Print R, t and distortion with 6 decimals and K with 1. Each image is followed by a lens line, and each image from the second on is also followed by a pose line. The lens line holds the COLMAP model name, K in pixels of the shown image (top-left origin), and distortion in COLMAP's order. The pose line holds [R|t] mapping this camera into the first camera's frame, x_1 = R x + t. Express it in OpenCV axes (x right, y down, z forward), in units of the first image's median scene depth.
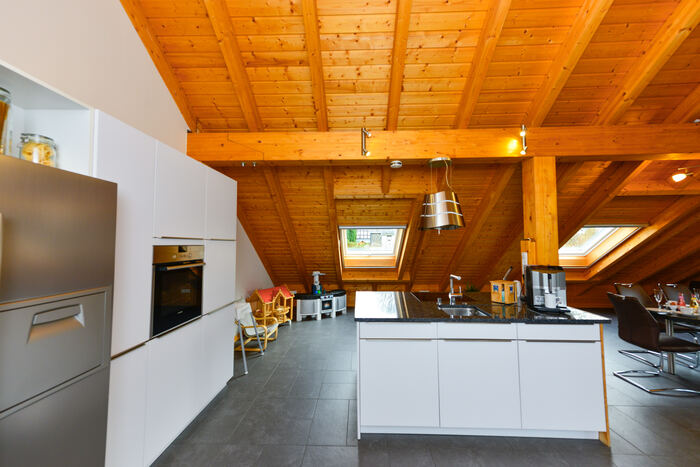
lens RADIAL K [[275.4, 0, 350.9], [0, 275.4, 231.9], [0, 0, 1]] dist [0.019078, -0.000017]
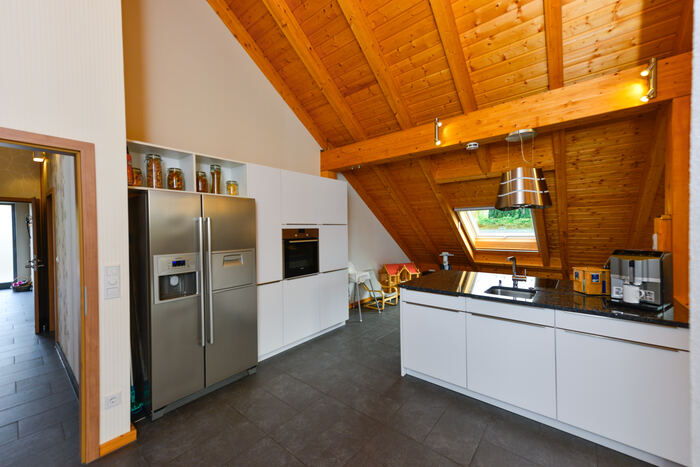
lens RADIAL K [[275.4, 0, 350.9], [0, 275.4, 231.9], [0, 0, 1]] dist [0.019078, -0.000017]
pose [[0.793303, -0.001121, -0.608825, 0.451185], [0.040169, 0.997916, 0.050503, -0.002498], [0.607500, -0.064521, 0.791695, -0.090700]]
